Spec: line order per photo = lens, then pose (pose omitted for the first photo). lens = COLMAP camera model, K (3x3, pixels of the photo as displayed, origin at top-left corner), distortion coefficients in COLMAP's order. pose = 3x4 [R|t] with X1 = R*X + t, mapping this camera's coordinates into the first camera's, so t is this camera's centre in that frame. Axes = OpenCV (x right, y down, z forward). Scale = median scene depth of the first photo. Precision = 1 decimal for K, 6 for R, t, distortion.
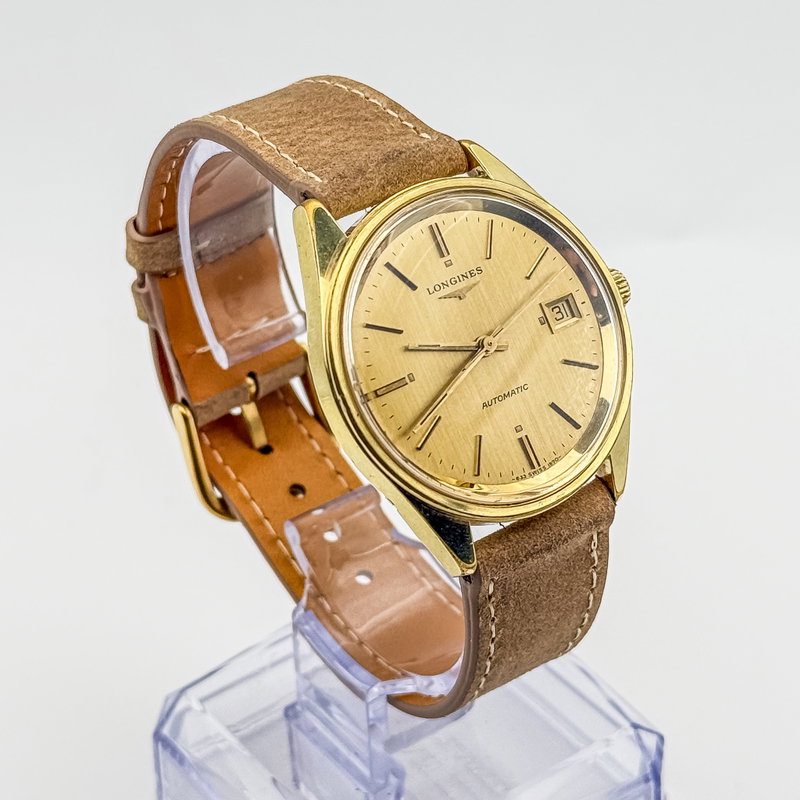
lens RADIAL K [[2440.8, 0, 392.3], [0, 2440.8, 402.8], [0, 0, 1]] dist [0.222953, 0.000000]
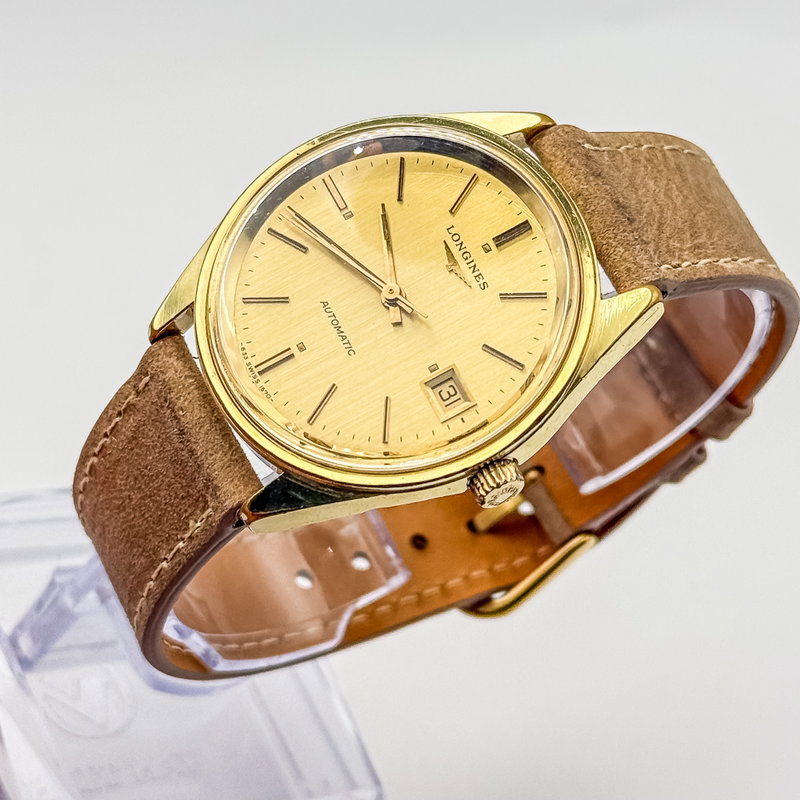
lens RADIAL K [[2440.8, 0, 417.9], [0, 2440.8, 407.8], [0, 0, 1]] dist [0.222953, 0.000000]
pose [[-0.058518, 0.670473, -0.739623, 0.667278], [-0.940064, 0.212313, 0.266839, -0.240947], [0.335940, 0.710908, 0.617863, 0.483426]]
